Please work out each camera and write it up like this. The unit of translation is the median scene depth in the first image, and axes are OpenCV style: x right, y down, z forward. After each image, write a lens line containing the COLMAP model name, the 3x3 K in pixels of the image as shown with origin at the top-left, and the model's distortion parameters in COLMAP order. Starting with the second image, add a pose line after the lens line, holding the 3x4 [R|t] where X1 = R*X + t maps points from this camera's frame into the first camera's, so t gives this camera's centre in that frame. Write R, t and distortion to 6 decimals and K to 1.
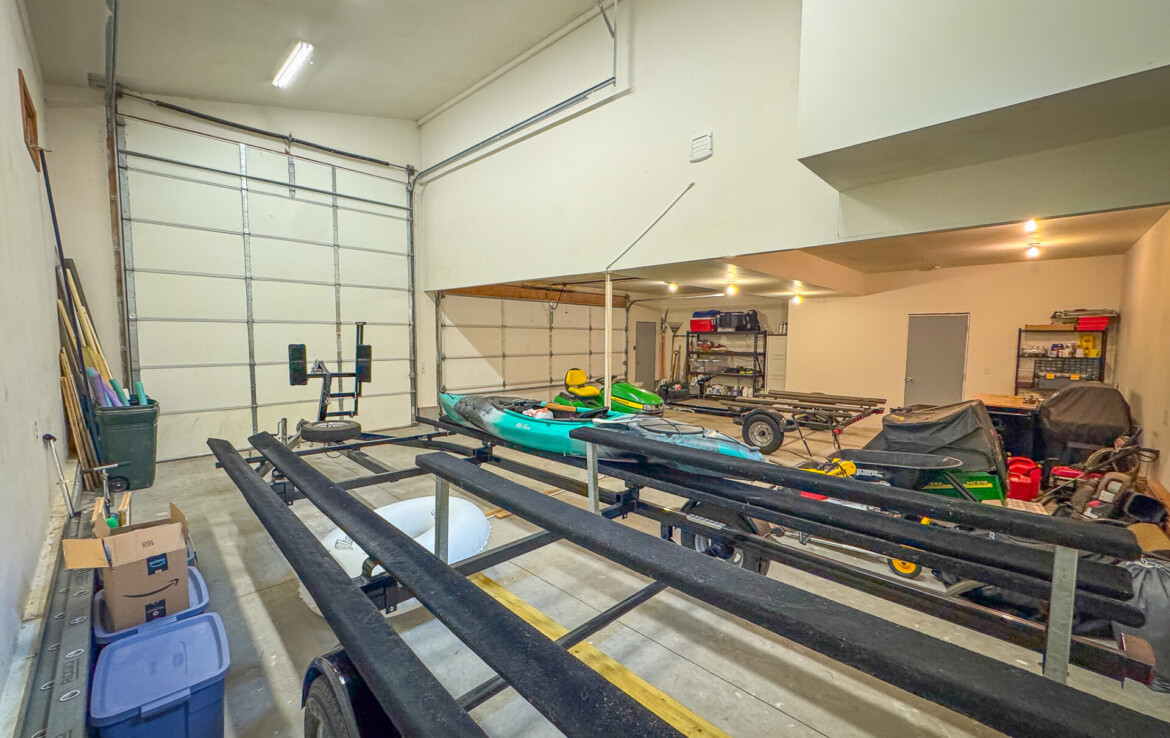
lens RADIAL K [[469.2, 0, 586.0], [0, 469.2, 369.4], [0, 0, 1]] dist [-0.001878, -0.000070]
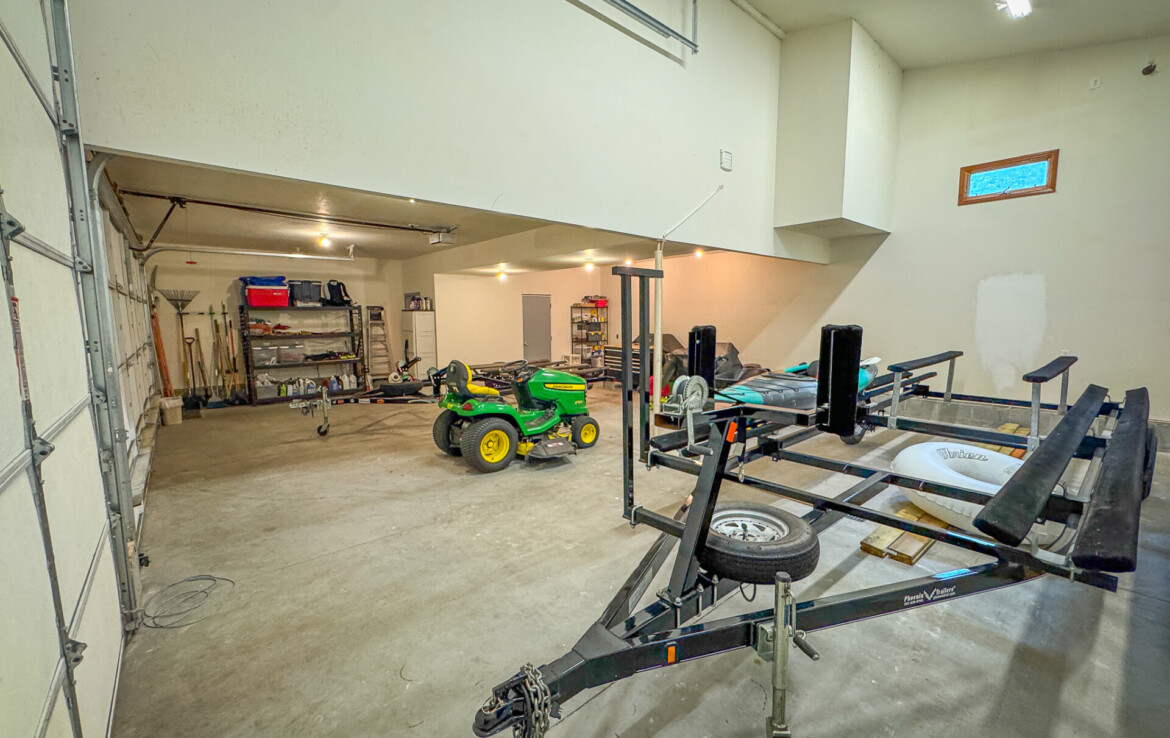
lens RADIAL K [[469.2, 0, 585.6], [0, 469.2, 369.3], [0, 0, 1]] dist [-0.001878, -0.000070]
pose [[0.072967, -0.124648, 0.989514, -0.443886], [0.080180, 0.989681, 0.118757, -0.035856], [-0.994106, 0.070674, 0.082209, 0.520388]]
